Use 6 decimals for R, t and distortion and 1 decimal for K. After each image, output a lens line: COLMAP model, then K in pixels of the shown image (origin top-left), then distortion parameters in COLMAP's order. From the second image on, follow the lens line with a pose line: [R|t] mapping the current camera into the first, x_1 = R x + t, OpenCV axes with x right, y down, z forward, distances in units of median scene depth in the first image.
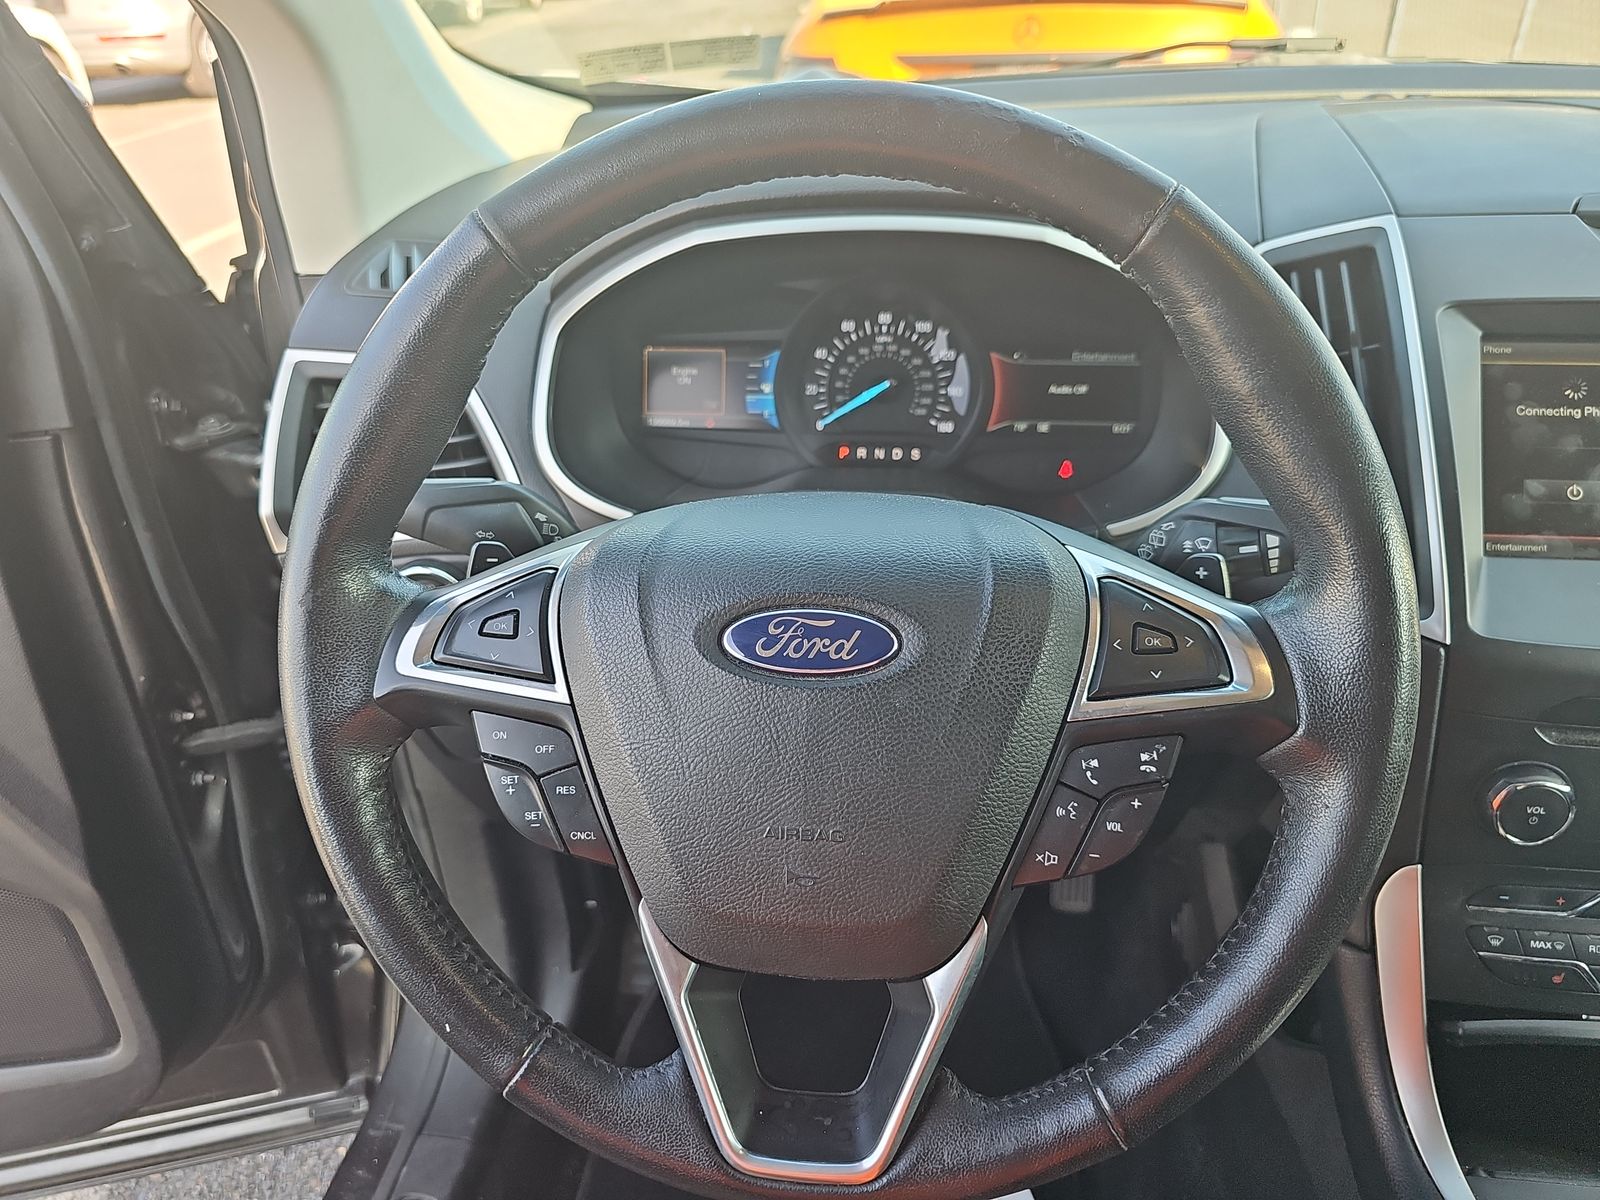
lens RADIAL K [[1062.4, 0, 794.0], [0, 1062.4, 558.7], [0, 0, 1]] dist [-0.018733, -0.002289]
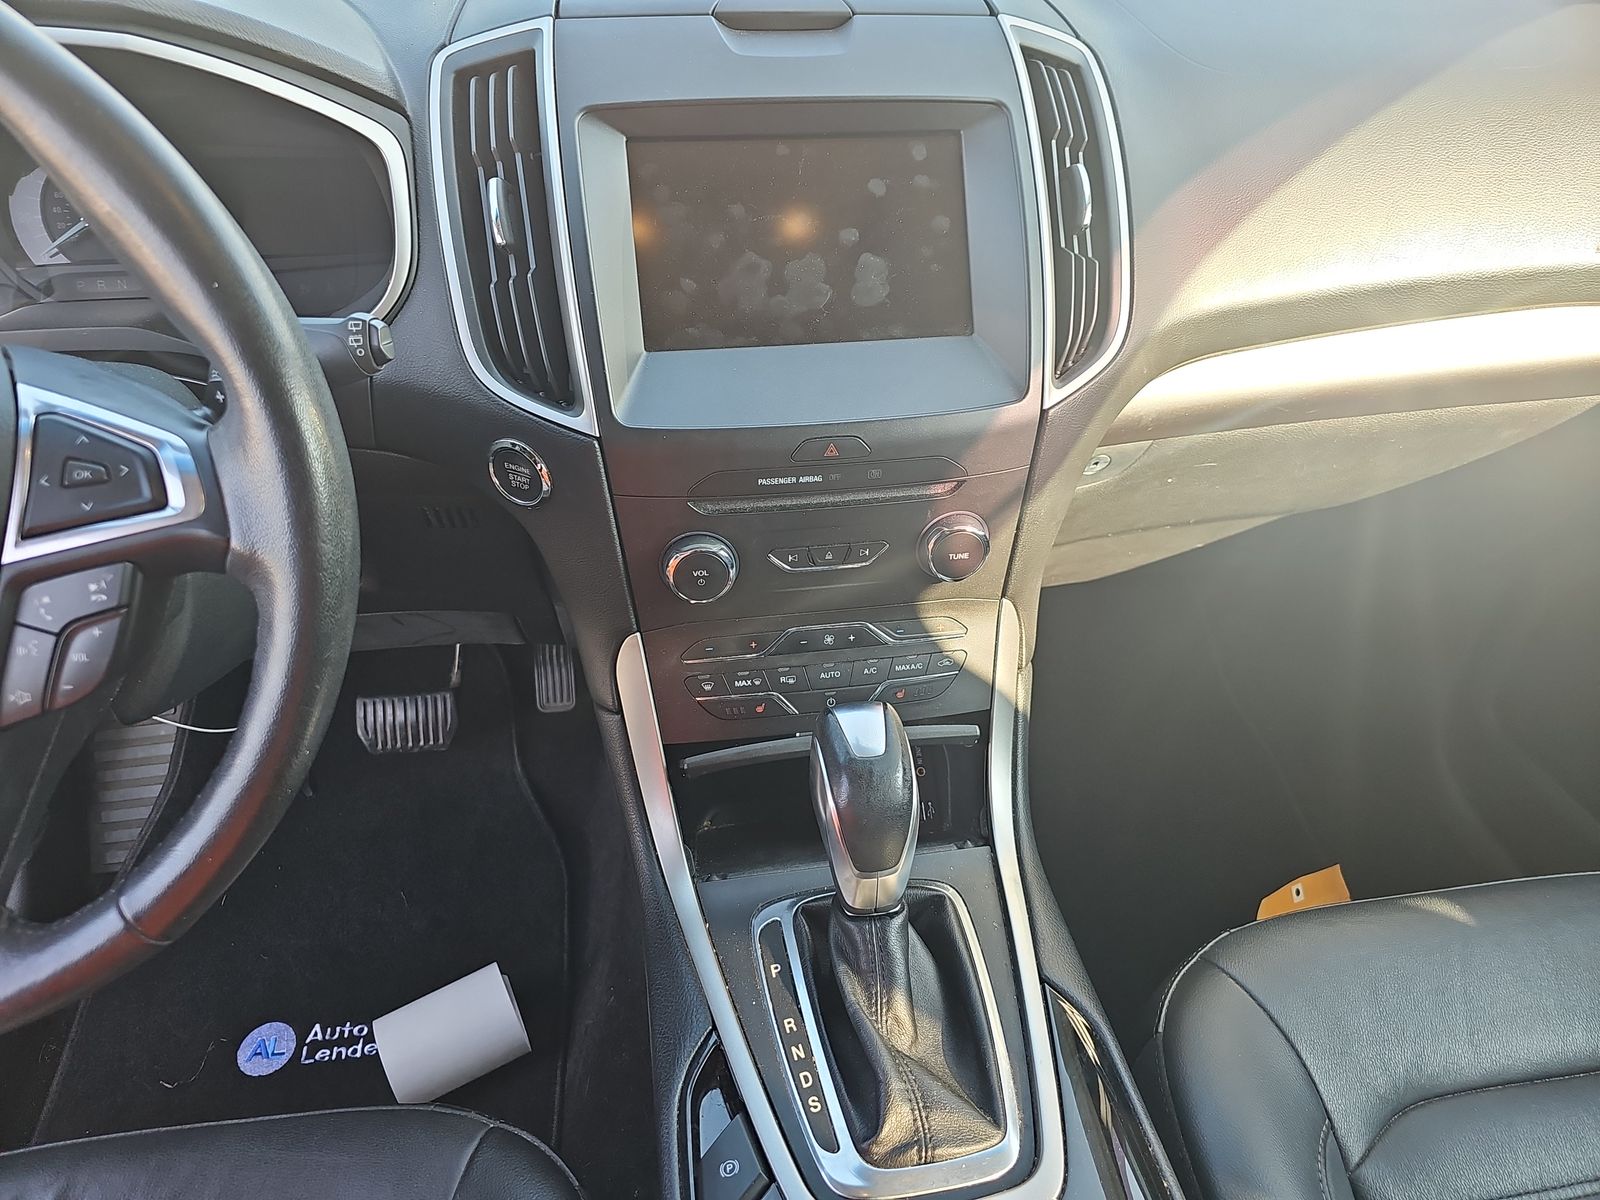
lens RADIAL K [[1062.4, 0, 794.0], [0, 1062.4, 558.7], [0, 0, 1]] dist [-0.018733, -0.002289]
pose [[0.941217, -0.136025, 0.309204, 0.320533], [0.081242, 0.979627, 0.183656, 0.013734], [-0.327887, -0.147740, 0.933093, -0.082279]]
